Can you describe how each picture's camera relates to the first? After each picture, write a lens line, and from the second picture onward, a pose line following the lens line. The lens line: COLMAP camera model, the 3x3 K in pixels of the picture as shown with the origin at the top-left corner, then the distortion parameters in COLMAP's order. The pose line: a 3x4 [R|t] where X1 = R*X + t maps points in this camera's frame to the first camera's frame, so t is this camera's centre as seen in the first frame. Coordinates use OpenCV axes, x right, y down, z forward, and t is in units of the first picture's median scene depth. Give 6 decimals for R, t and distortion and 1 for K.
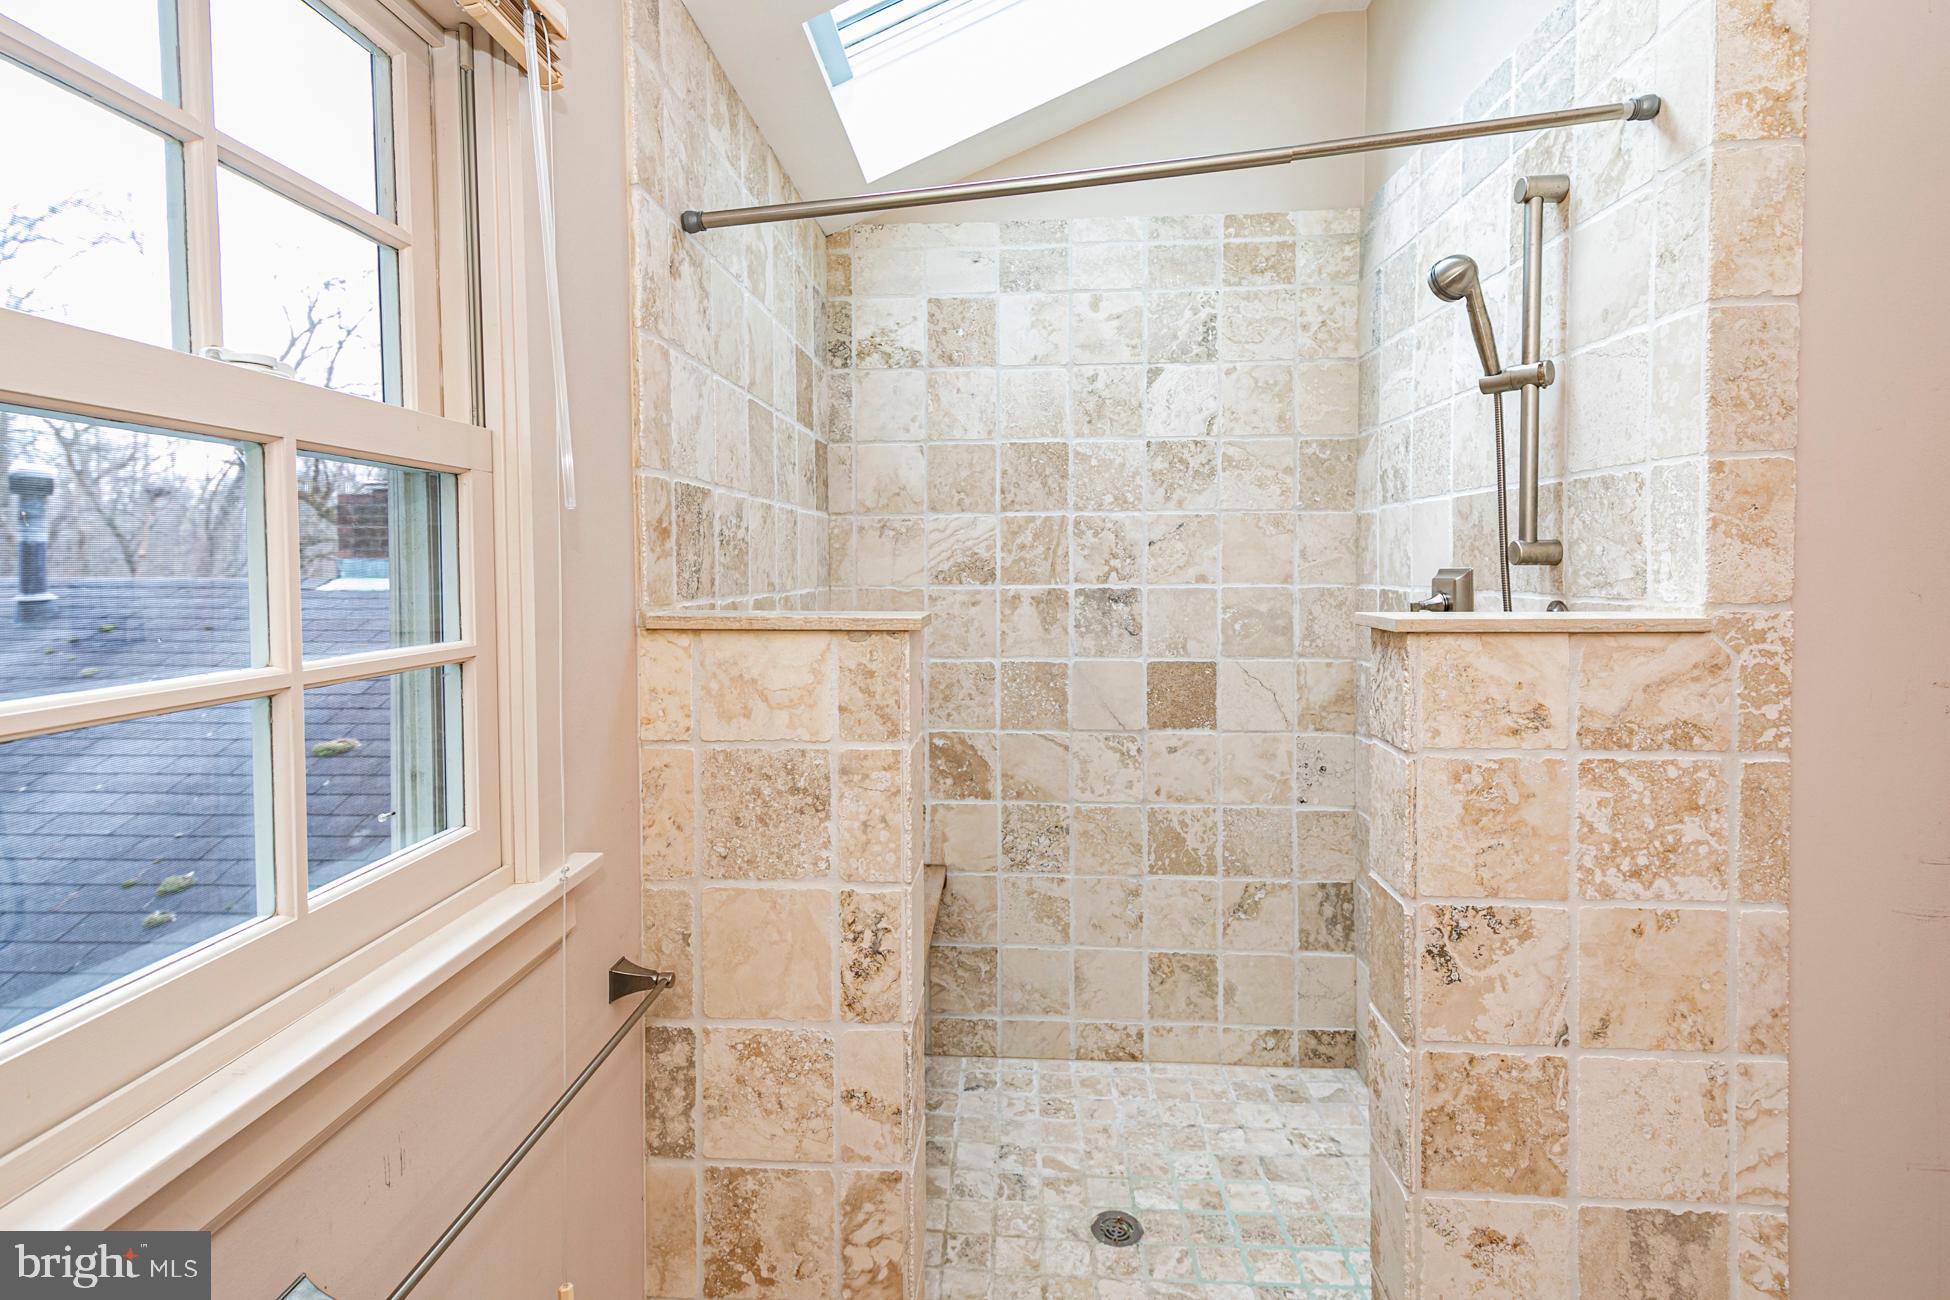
lens RADIAL K [[931.5, 0, 969.4], [0, 931.5, 587.2], [0, 0, 1]] dist [0.017619, -0.001694]
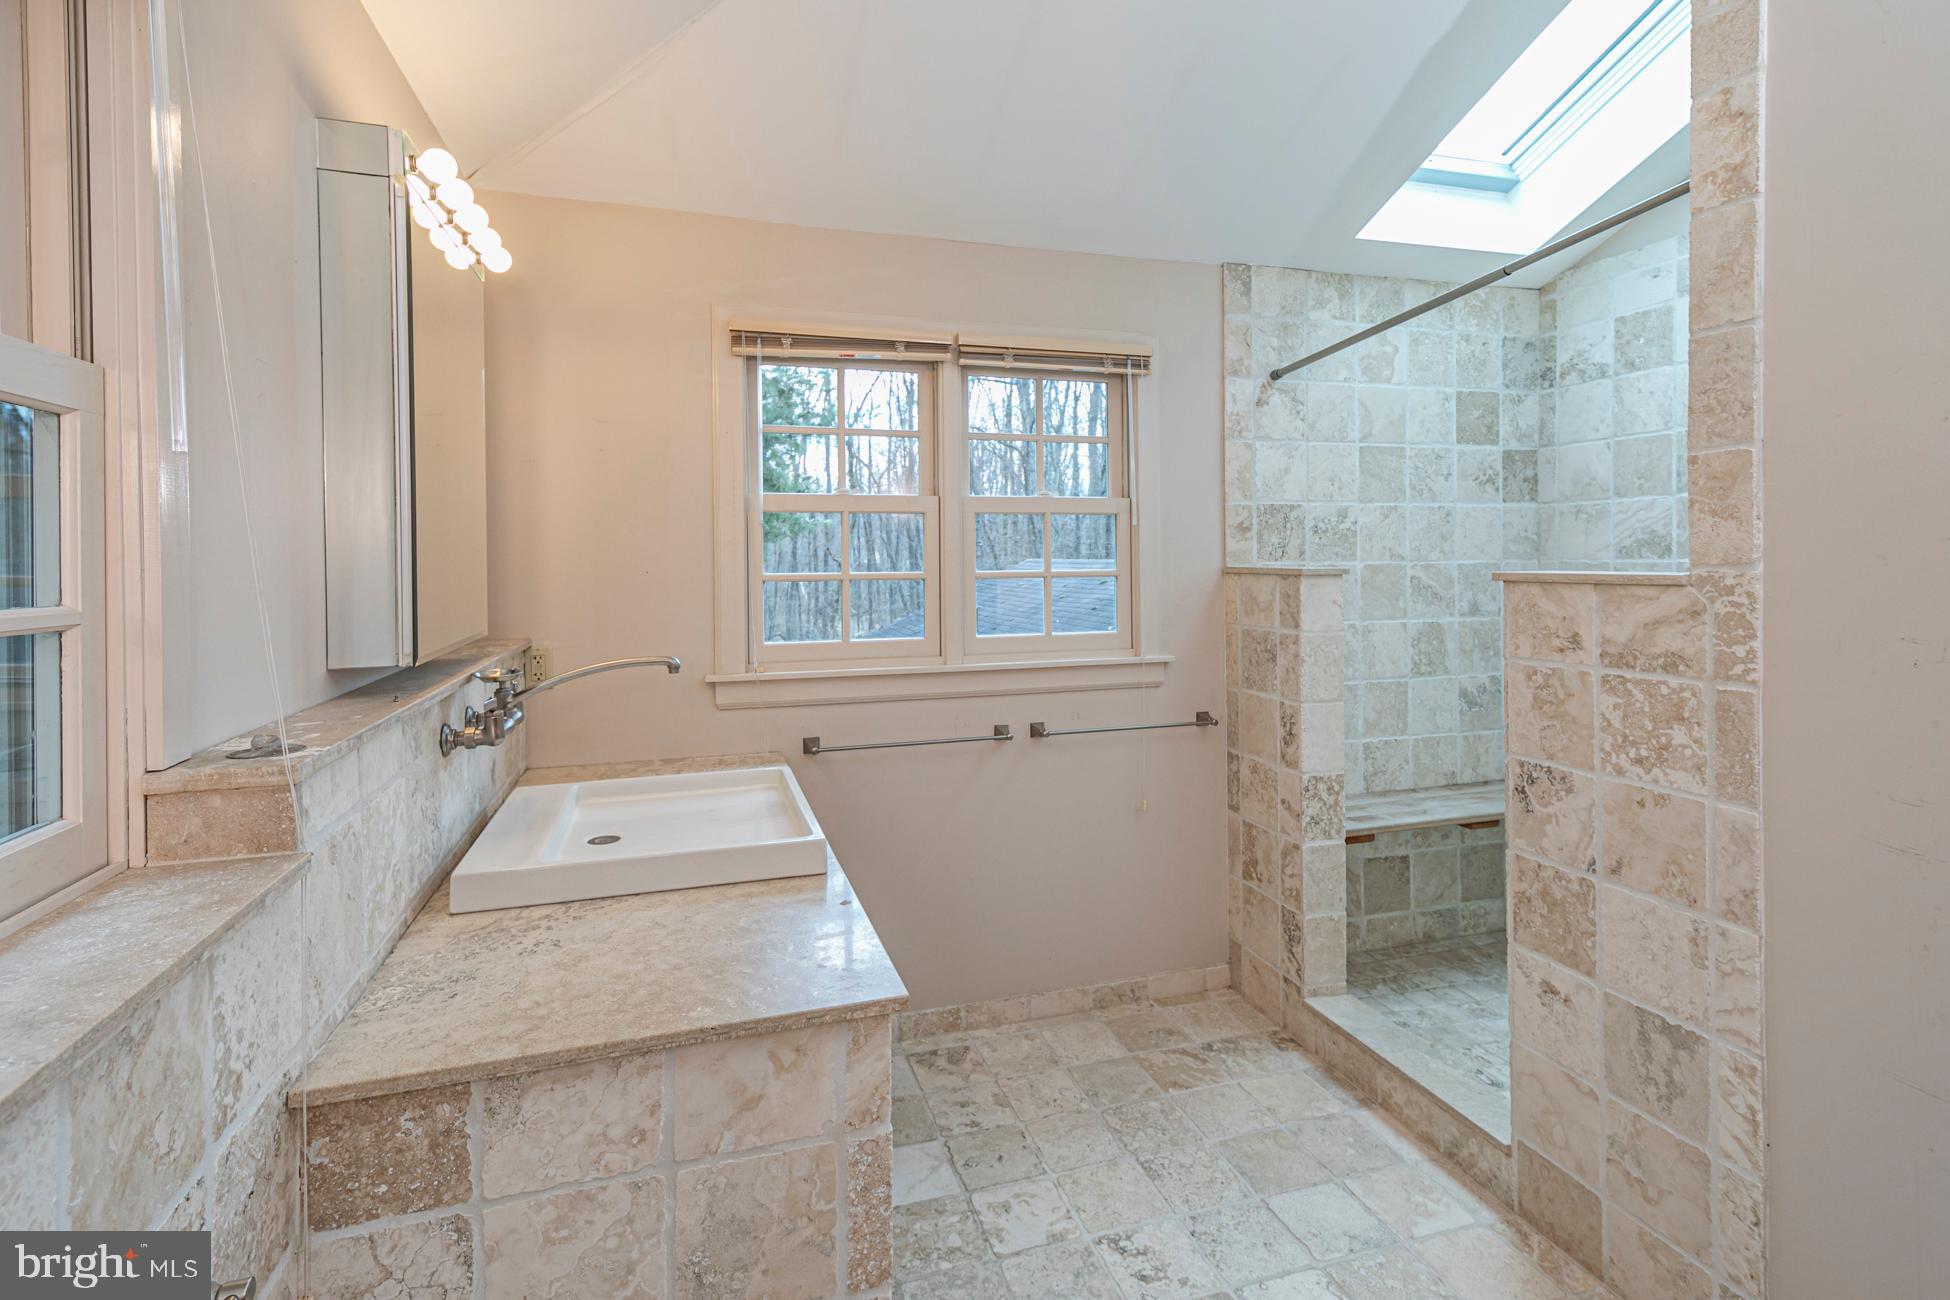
lens RADIAL K [[923.3, 0, 968.5], [0, 923.3, 565.2], [0, 0, 1]] dist [0.012477, 0.000142]
pose [[0.352679, 0.009383, -0.935697, 1.620126], [-0.014554, 0.999884, 0.004541, 0.027100], [0.935631, 0.012017, 0.352774, -0.393254]]
